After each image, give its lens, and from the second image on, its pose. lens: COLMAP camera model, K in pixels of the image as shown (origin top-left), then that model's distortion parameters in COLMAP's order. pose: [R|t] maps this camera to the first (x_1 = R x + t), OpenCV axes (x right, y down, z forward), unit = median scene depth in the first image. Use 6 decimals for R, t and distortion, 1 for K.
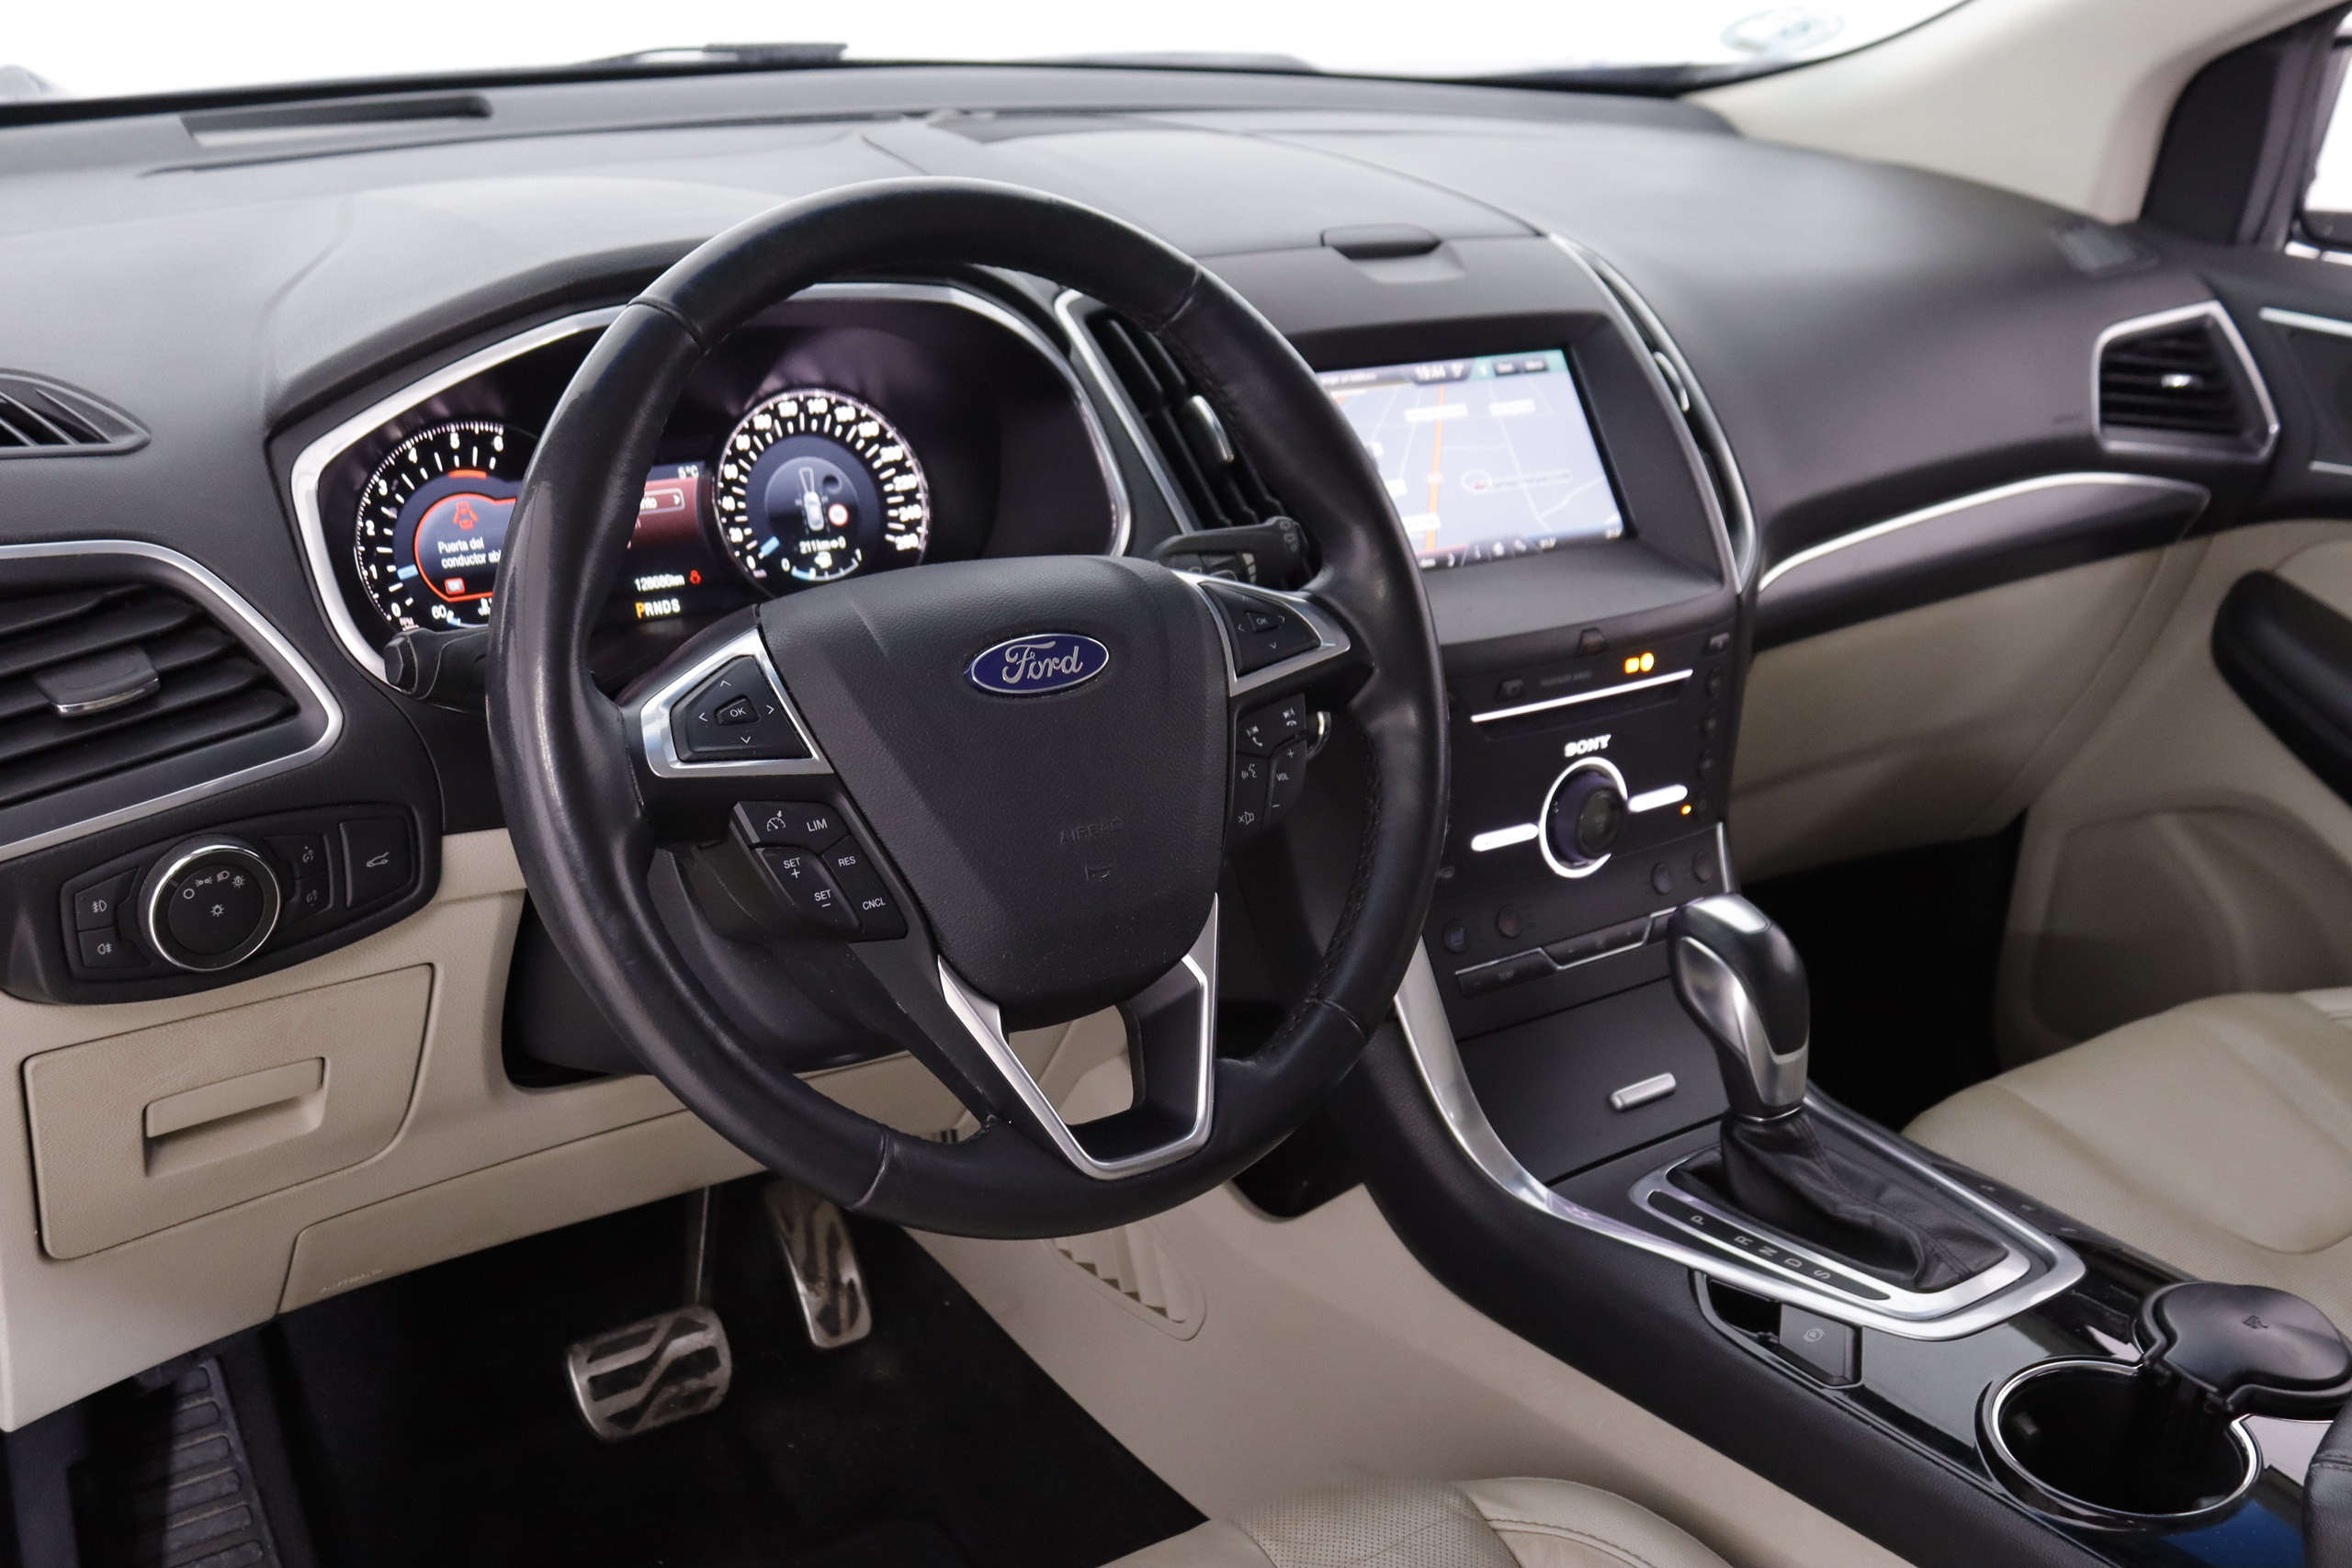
lens RADIAL K [[2334.3, 0, 1176.0], [0, 2334.3, 784.0], [0, 0, 1]] dist [-0.100882, -0.002000]
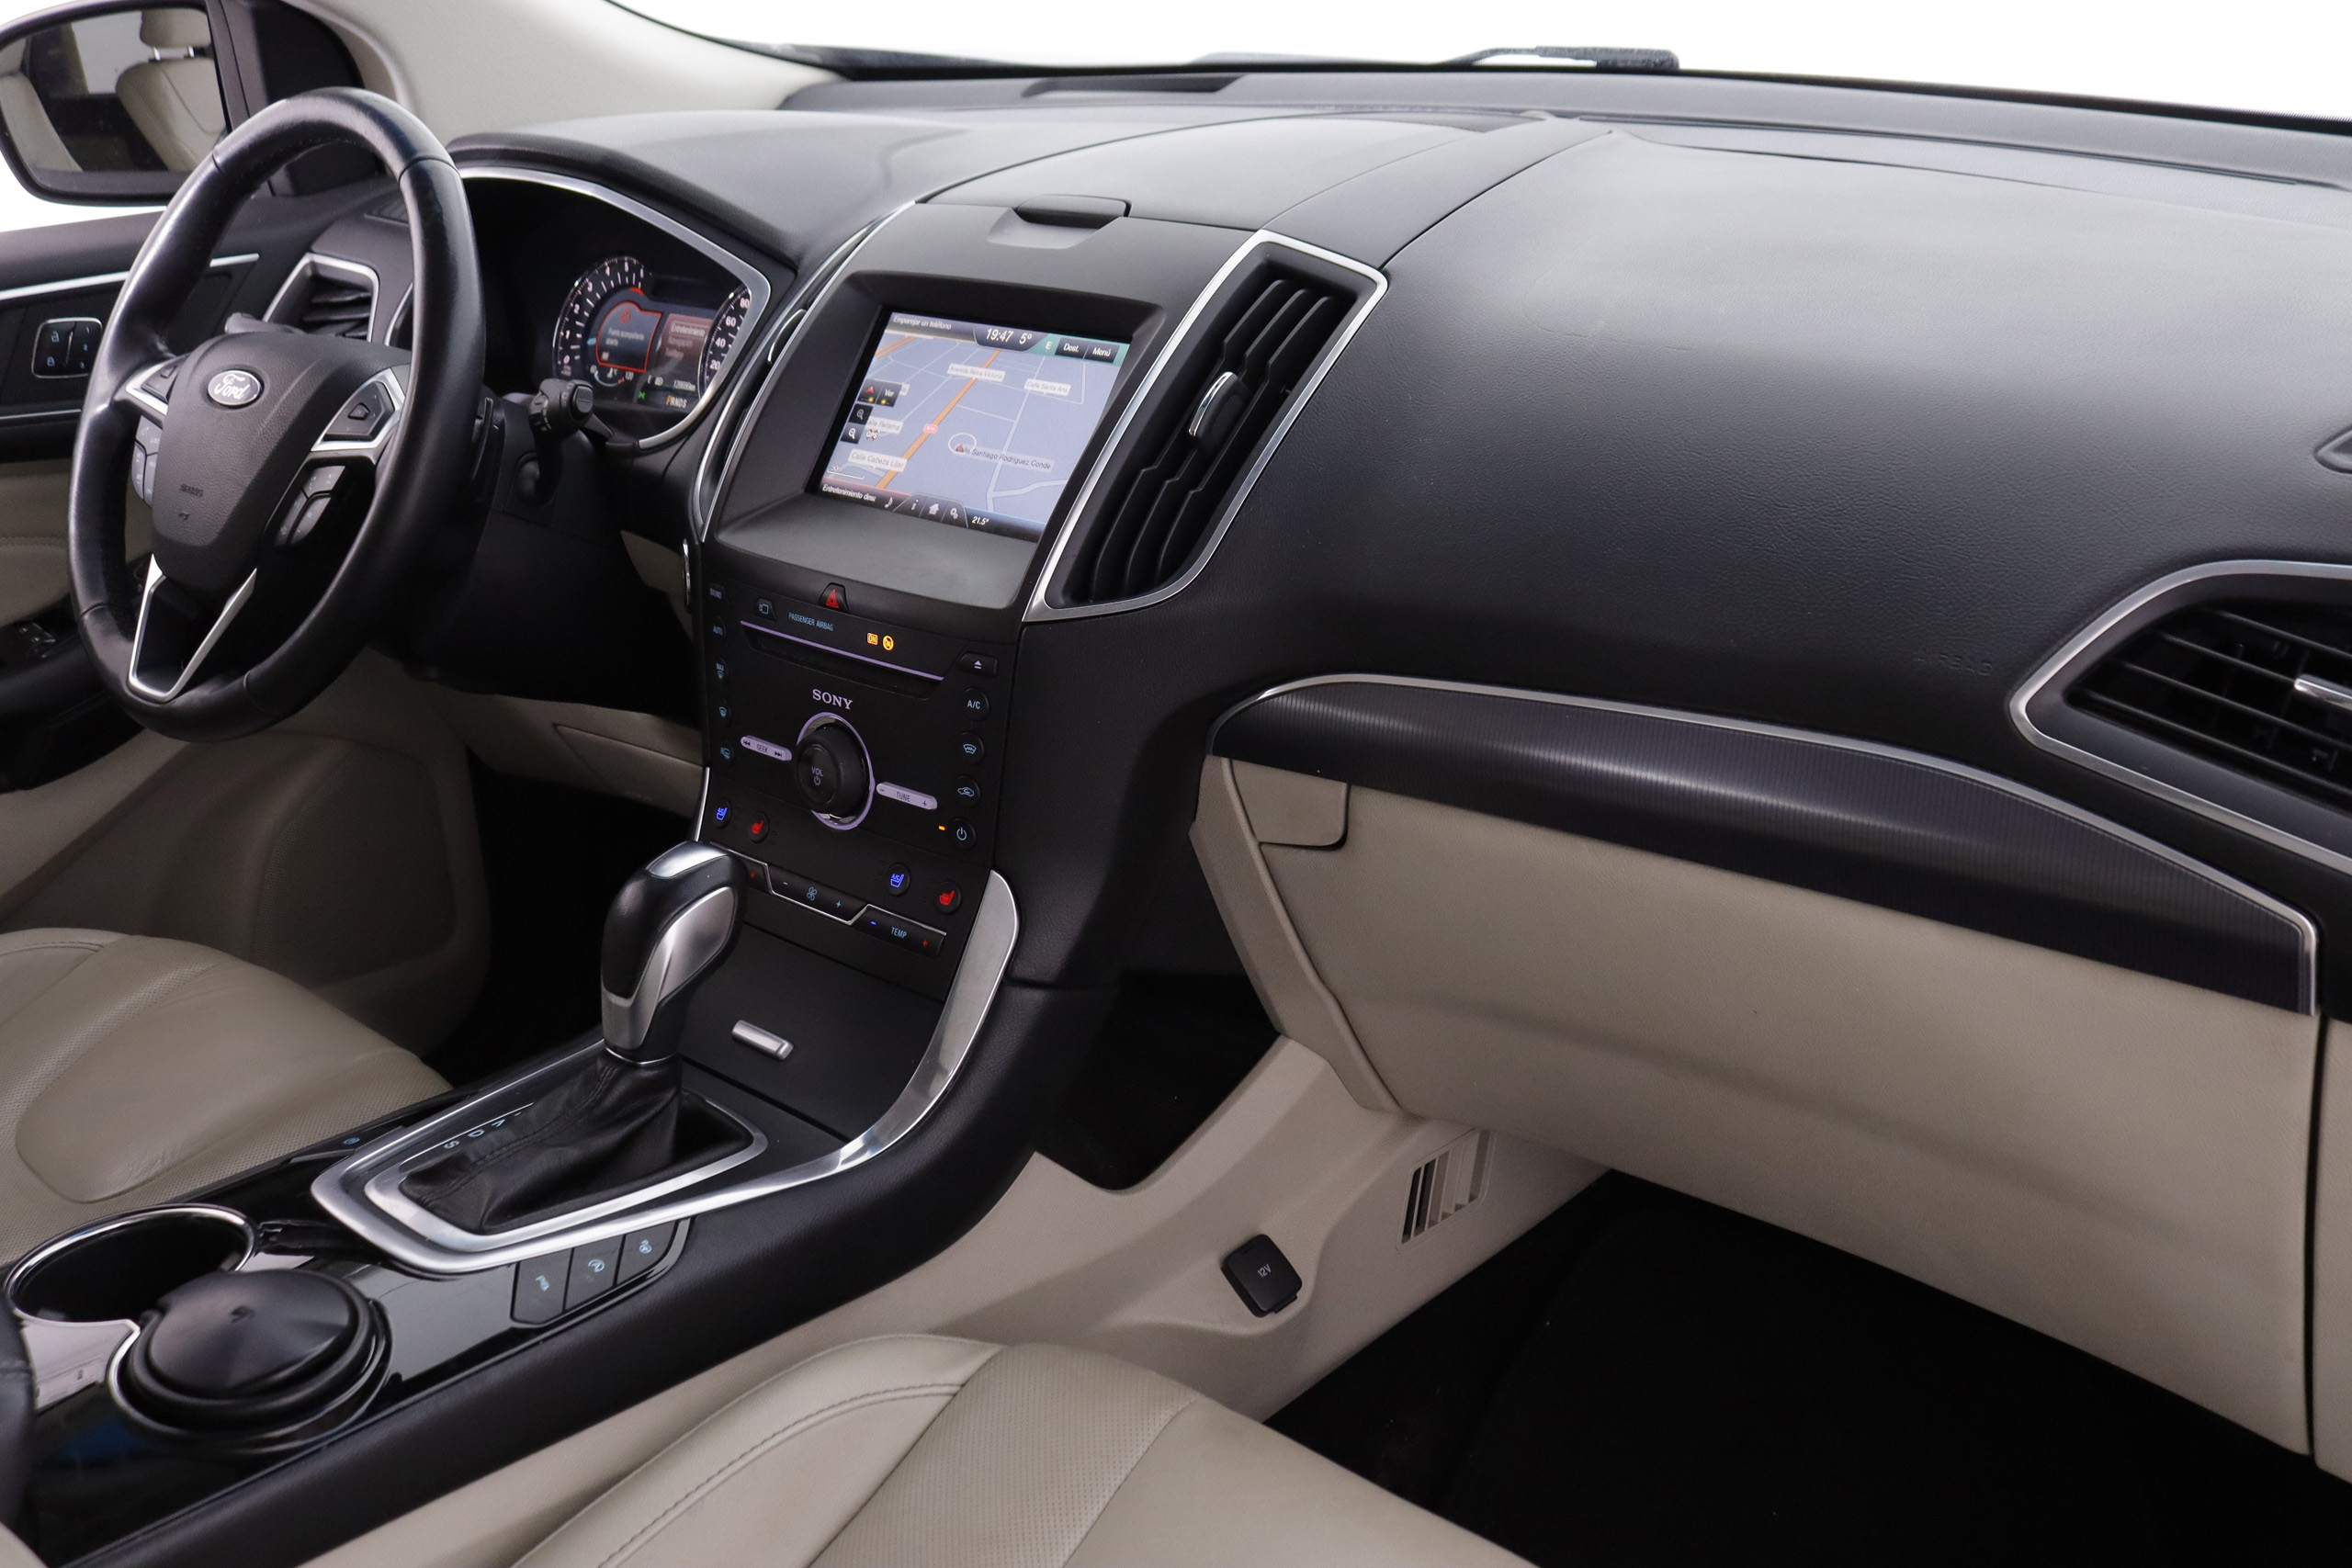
lens RADIAL K [[2272.6, 0, 1176.0], [0, 2272.6, 784.0], [0, 0, 1]] dist [-0.156061, 0.000336]
pose [[0.227758, 0.301934, -0.925722, 1.180453], [-0.324163, 0.919990, 0.220310, -0.258109], [0.918175, 0.249907, 0.307411, 0.885751]]
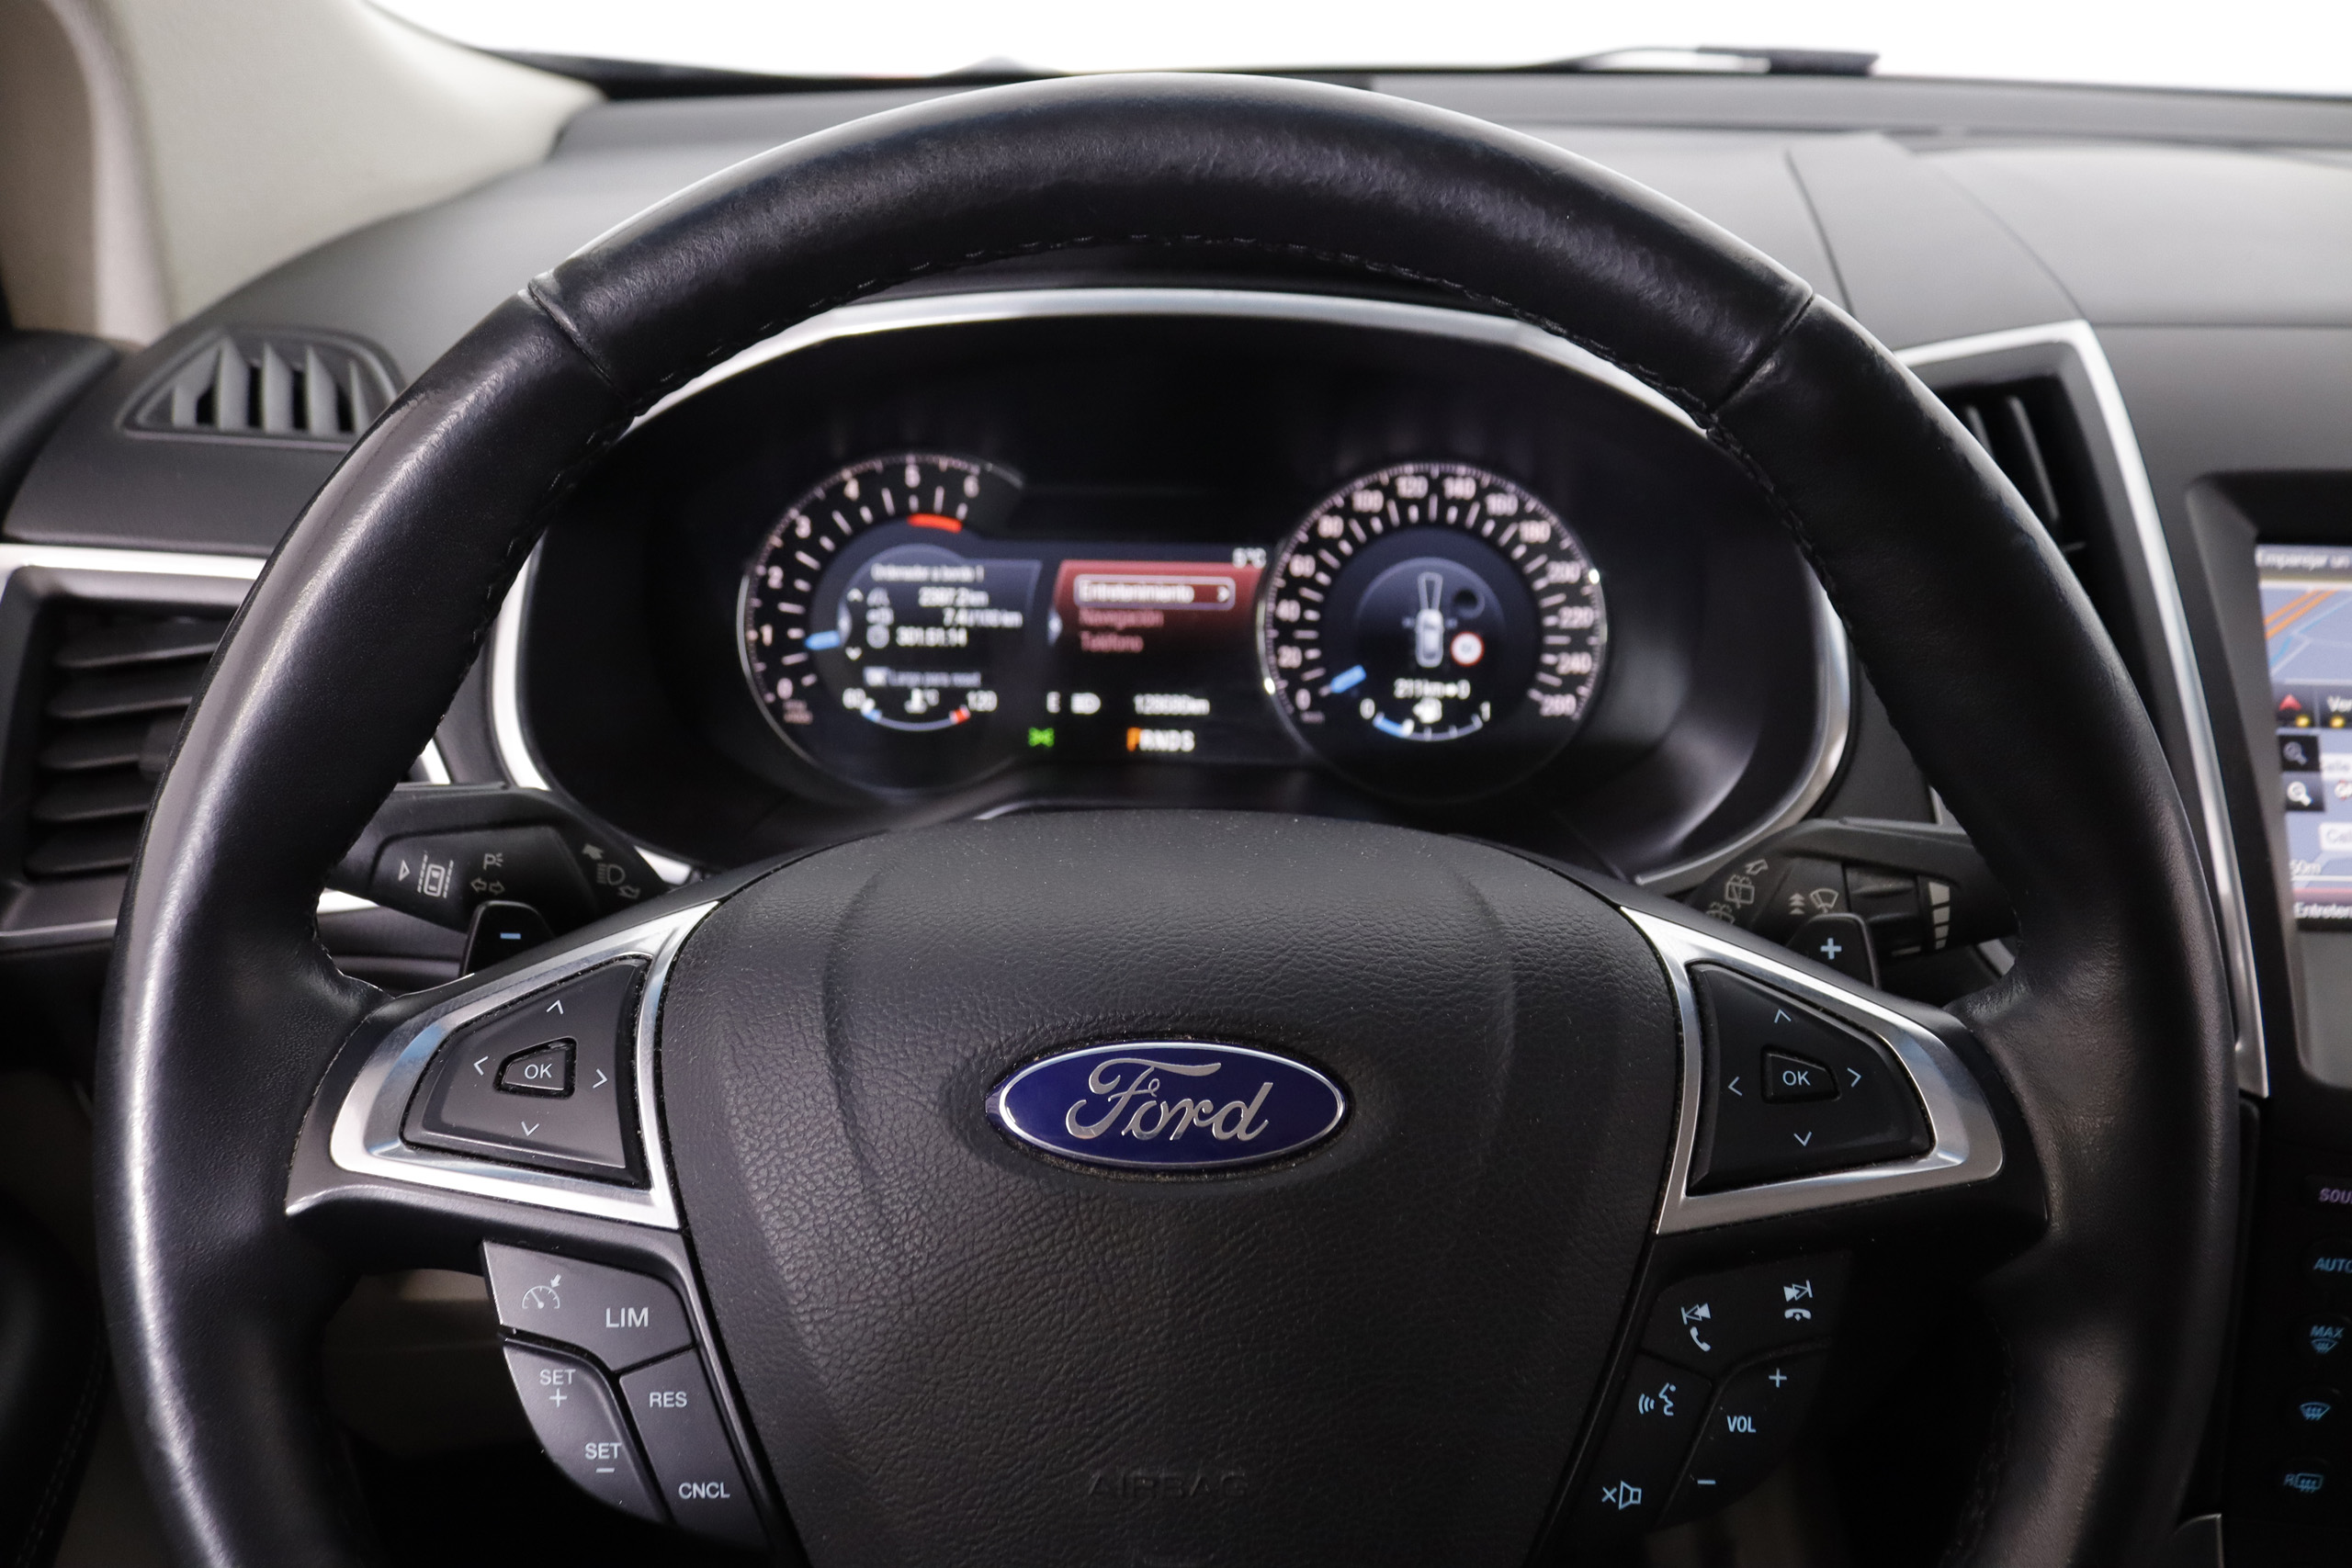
lens RADIAL K [[1922.0, 0, 1176.0], [0, 1922.0, 784.0], [0, 0, 1]] dist [-0.203257, 0.195422]
pose [[0.808706, 0.204201, -0.551631, 0.105616], [-0.191244, 0.978135, 0.081714, -0.108508], [0.556256, 0.039414, 0.830076, 0.497253]]
